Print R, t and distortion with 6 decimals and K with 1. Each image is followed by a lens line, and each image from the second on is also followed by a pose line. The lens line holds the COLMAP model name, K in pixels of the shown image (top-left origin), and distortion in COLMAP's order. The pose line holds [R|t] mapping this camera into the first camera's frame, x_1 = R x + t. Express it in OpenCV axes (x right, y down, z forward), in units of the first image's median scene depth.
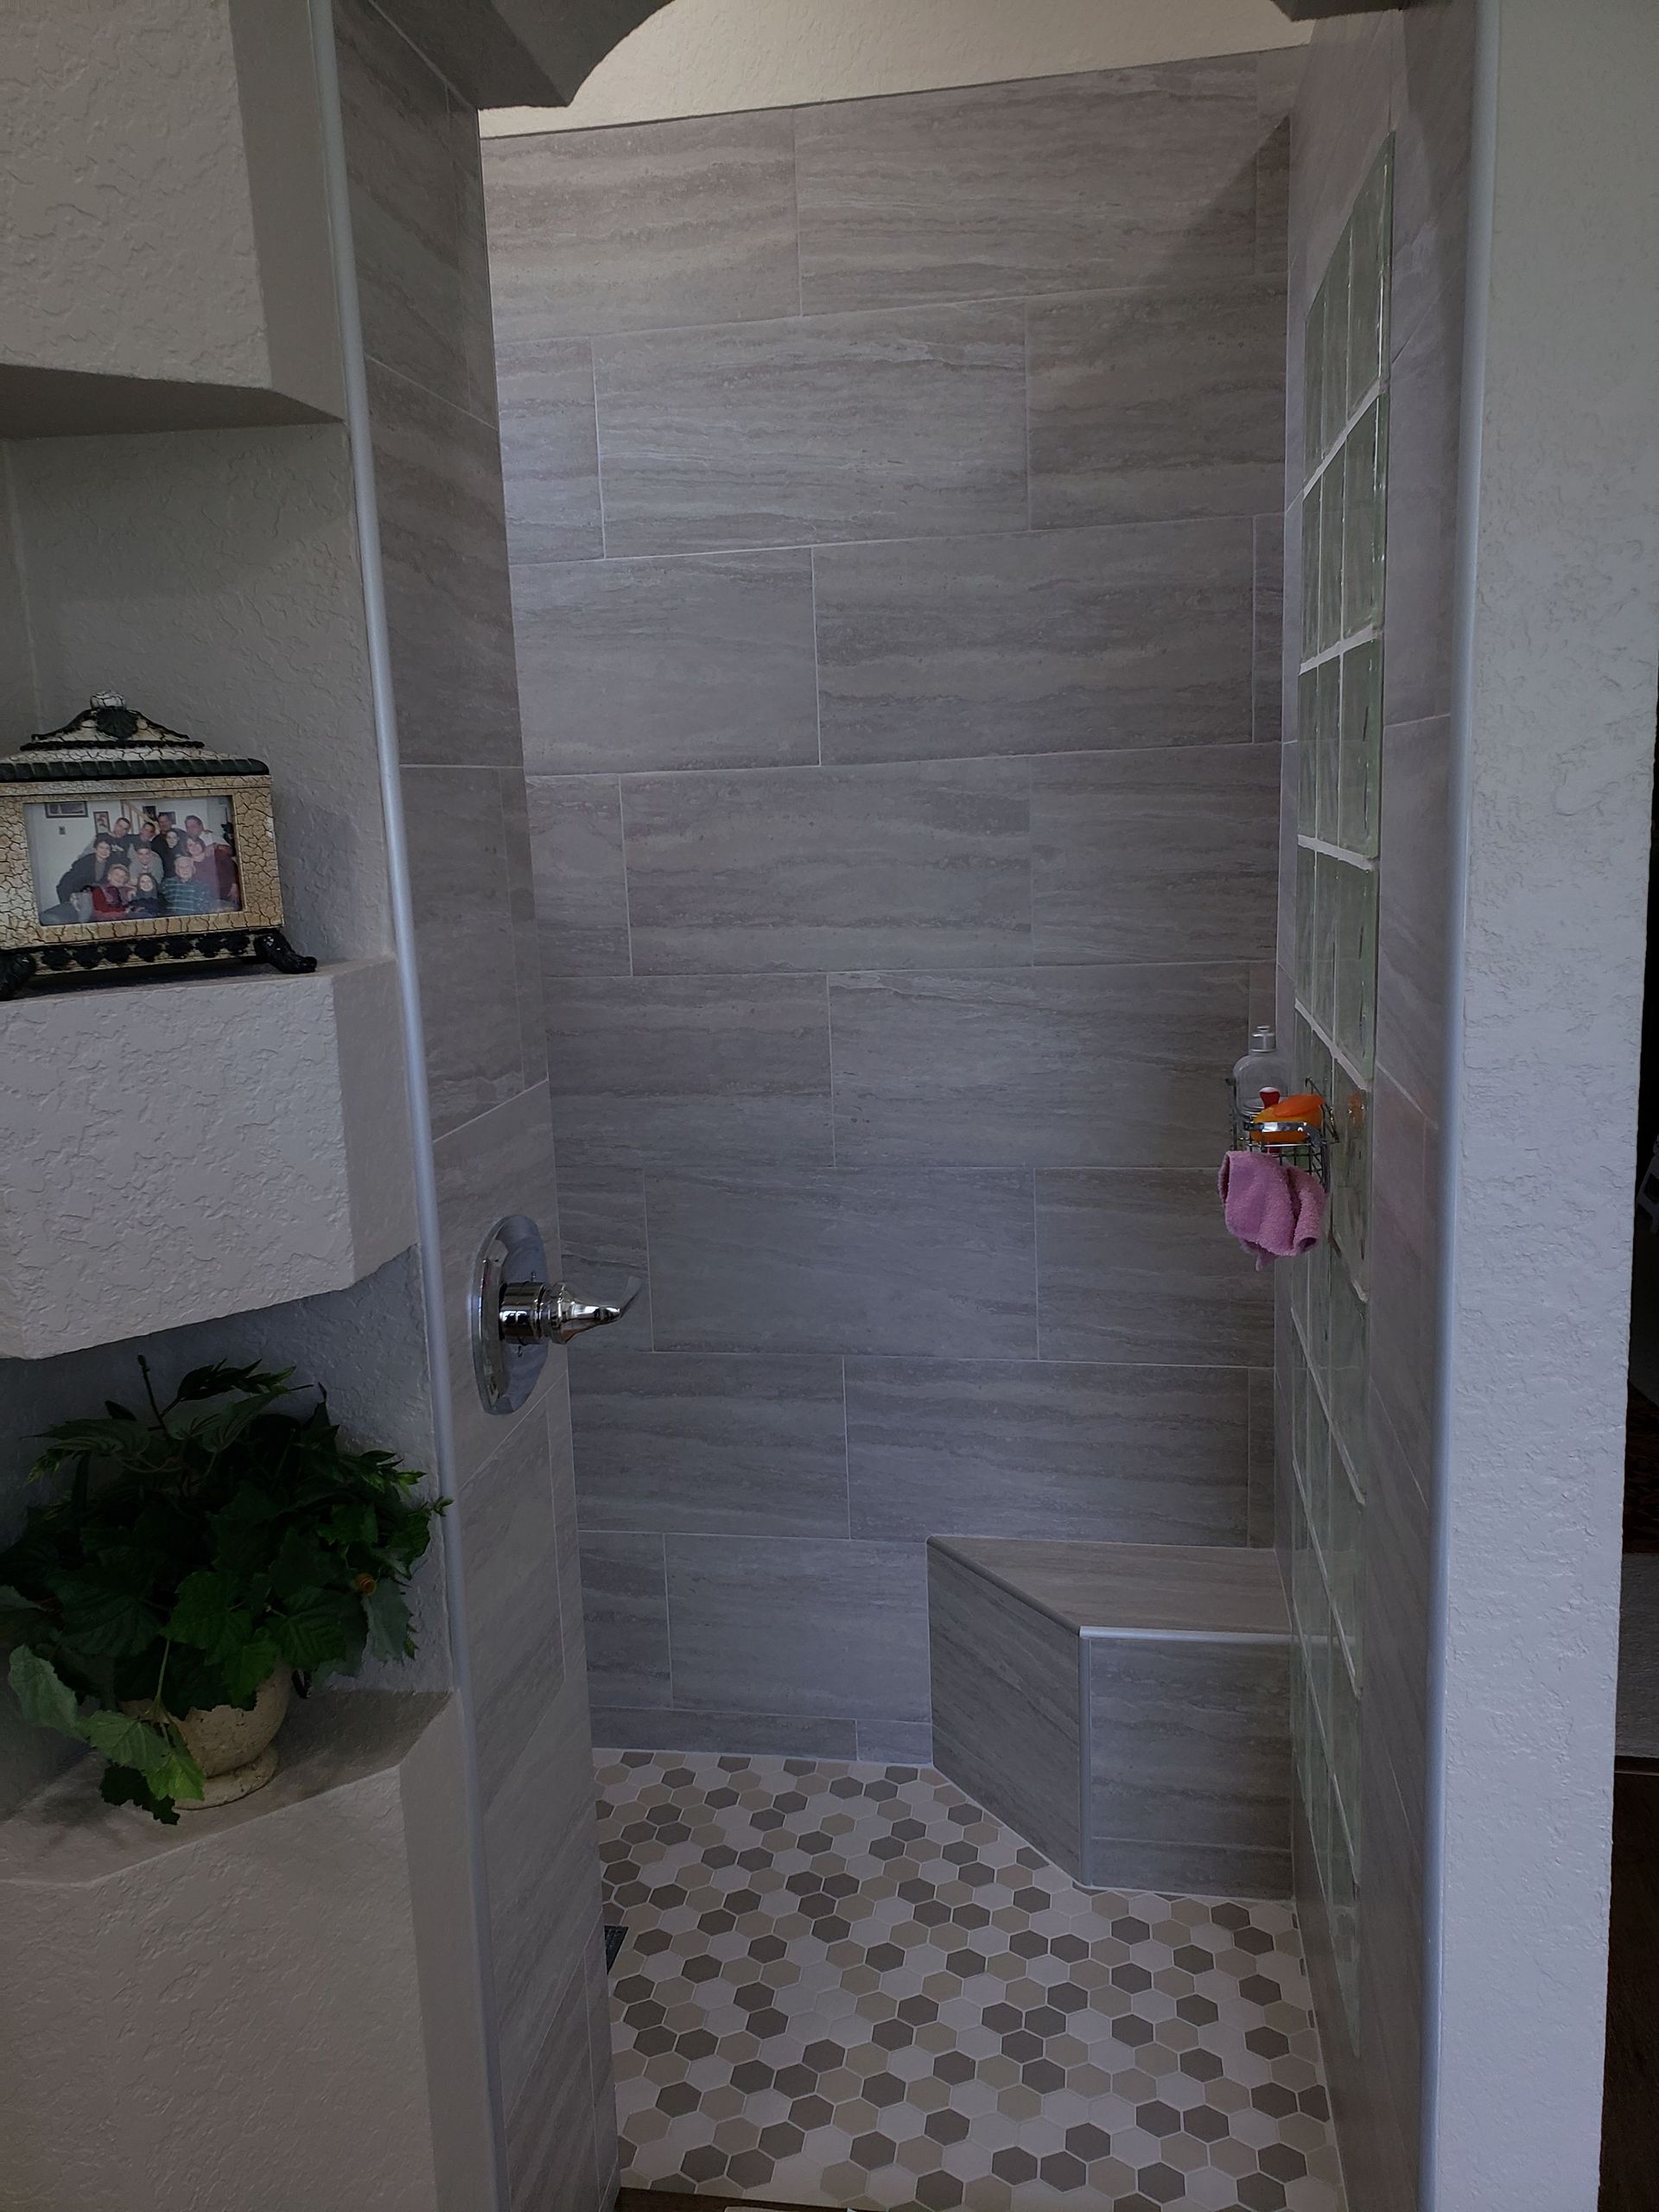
lens RADIAL K [[1734.7, 0, 829.7], [0, 1734.7, 1102.0], [0, 0, 1]] dist [0.061388, -0.044043]
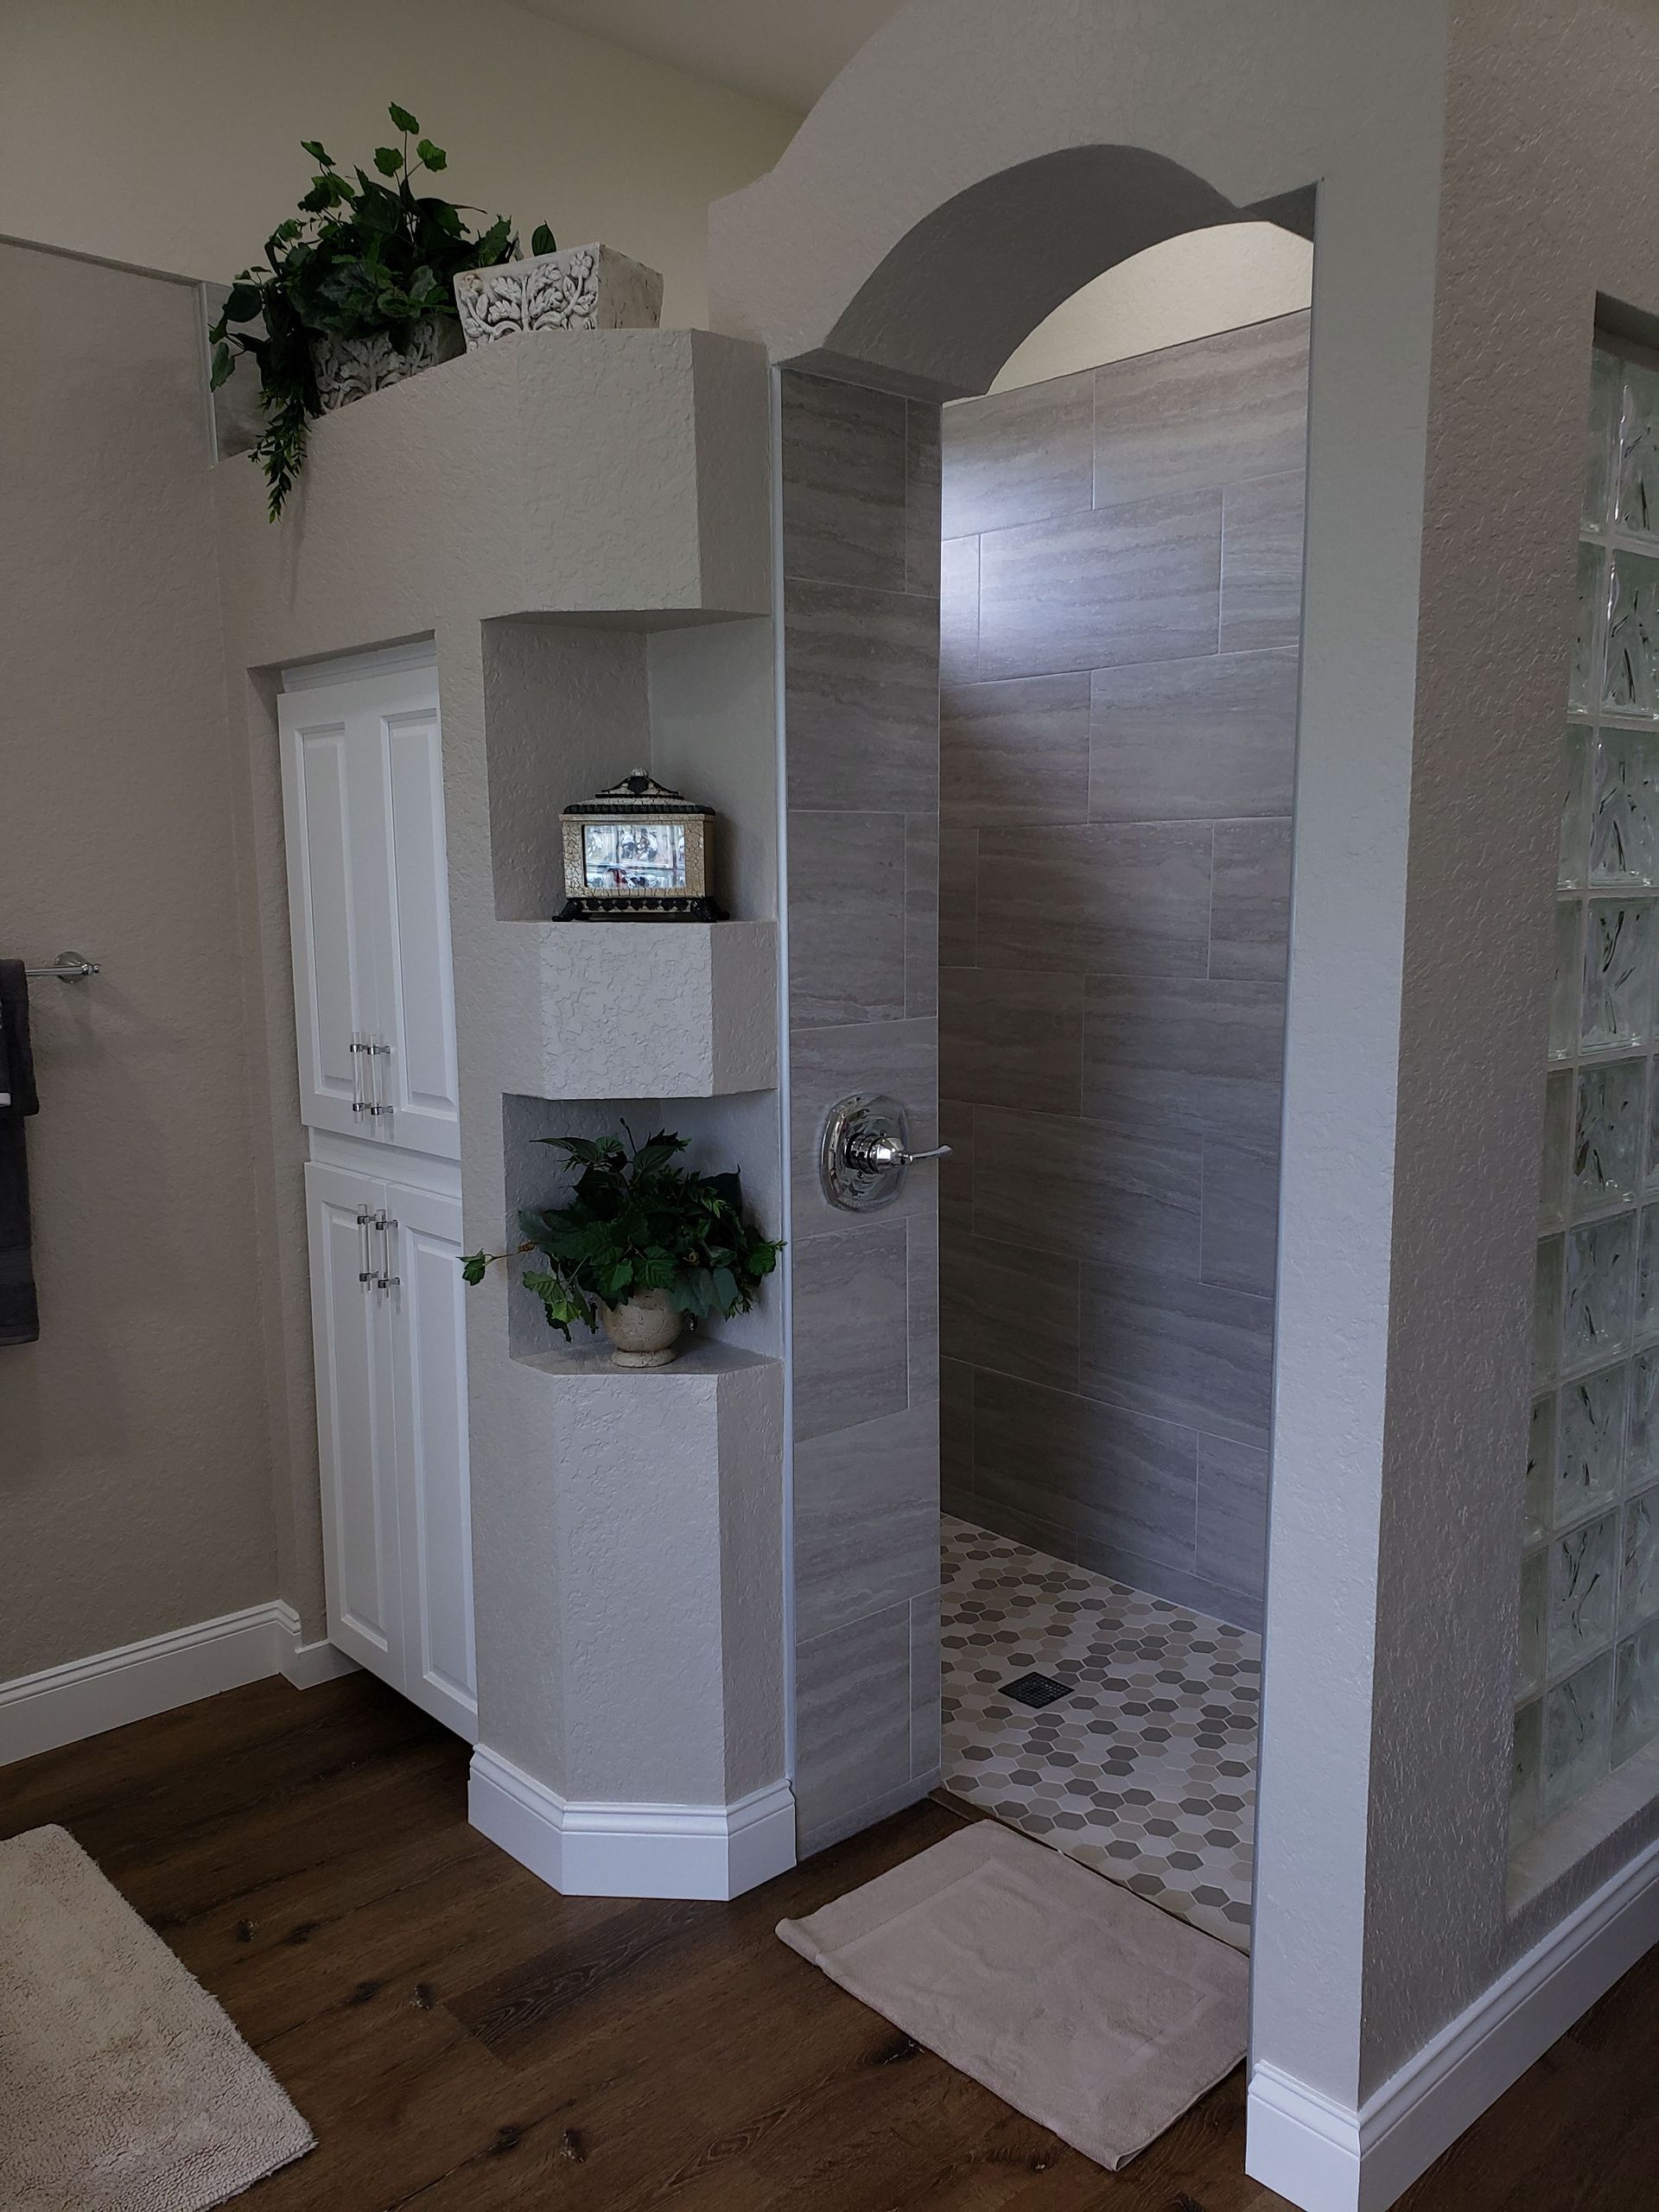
lens RADIAL K [[1734.7, 0, 818.3], [0, 1734.7, 1124.6], [0, 0, 1]] dist [0.061388, -0.044043]
pose [[0.784533, 0.129857, -0.606338, 0.492609], [-0.137357, 0.989928, 0.034285, 0.030843], [0.604683, 0.056387, 0.794468, -0.193267]]
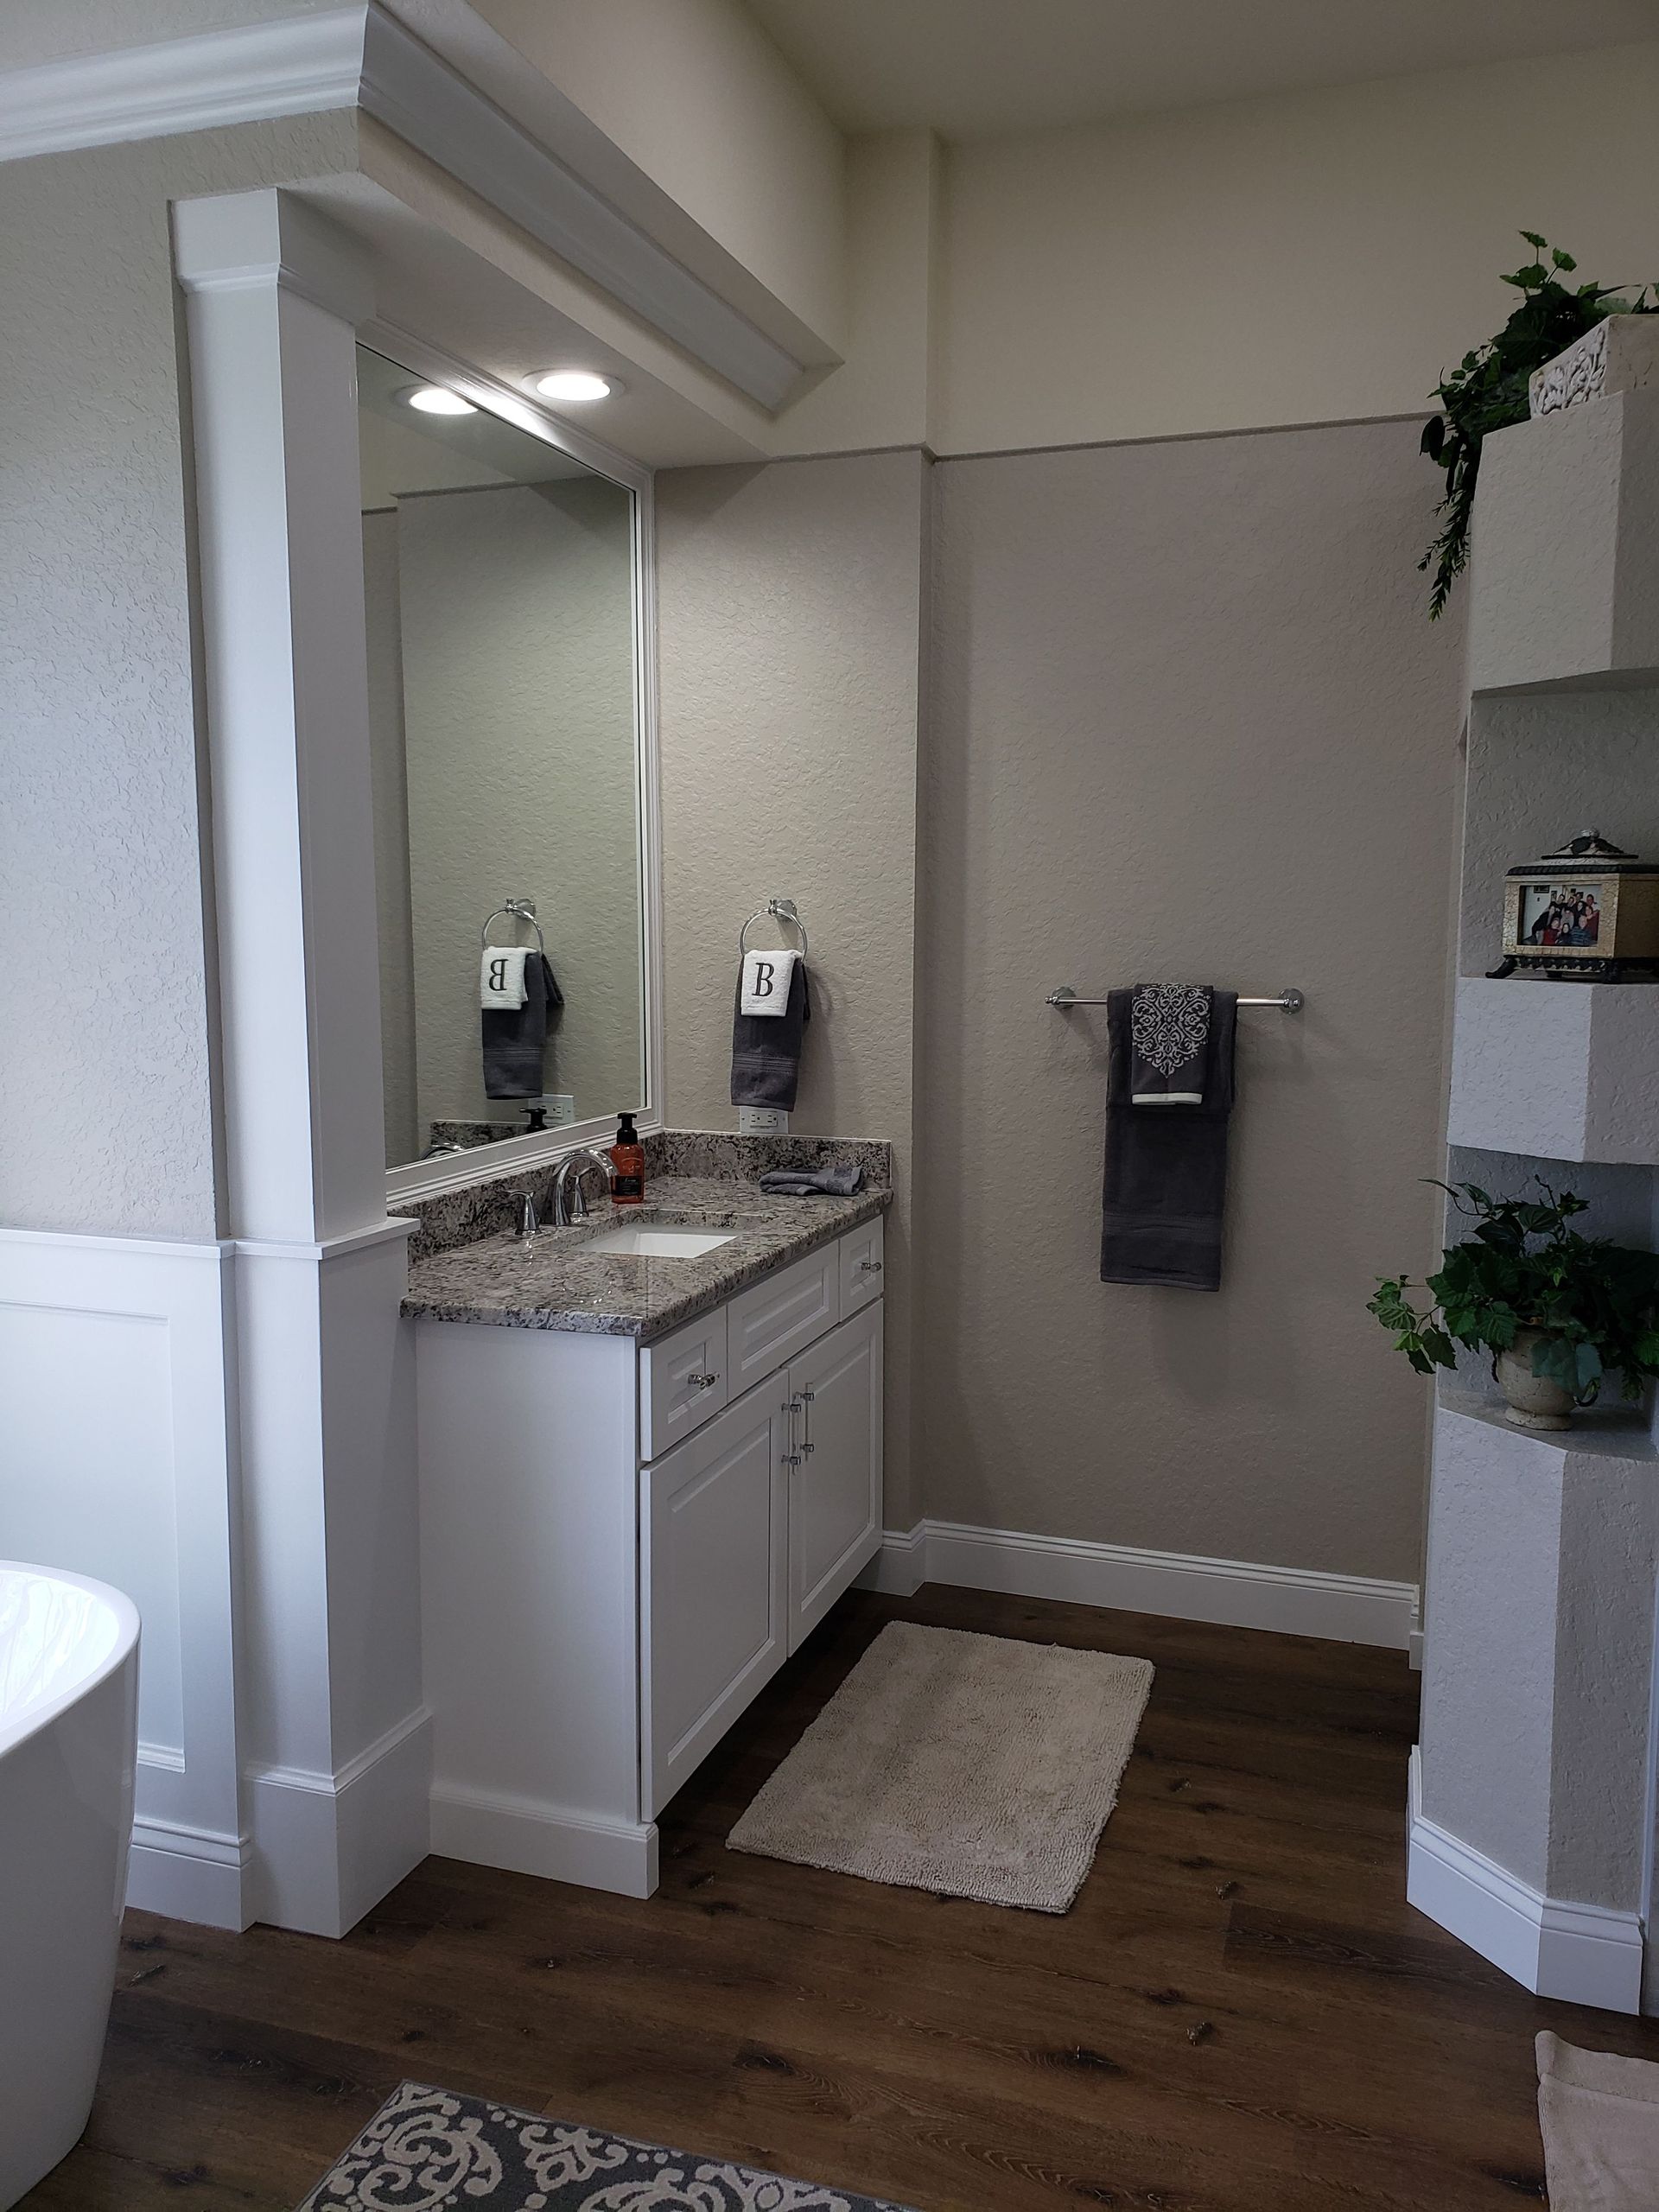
lens RADIAL K [[1734.7, 0, 775.6], [0, 1734.7, 1112.3], [0, 0, 1]] dist [0.061388, -0.044043]
pose [[-0.186104, 0.158749, -0.969621, 0.860648], [-0.167707, 0.967246, 0.190549, -0.078436], [0.968111, 0.198074, -0.153385, 0.258884]]
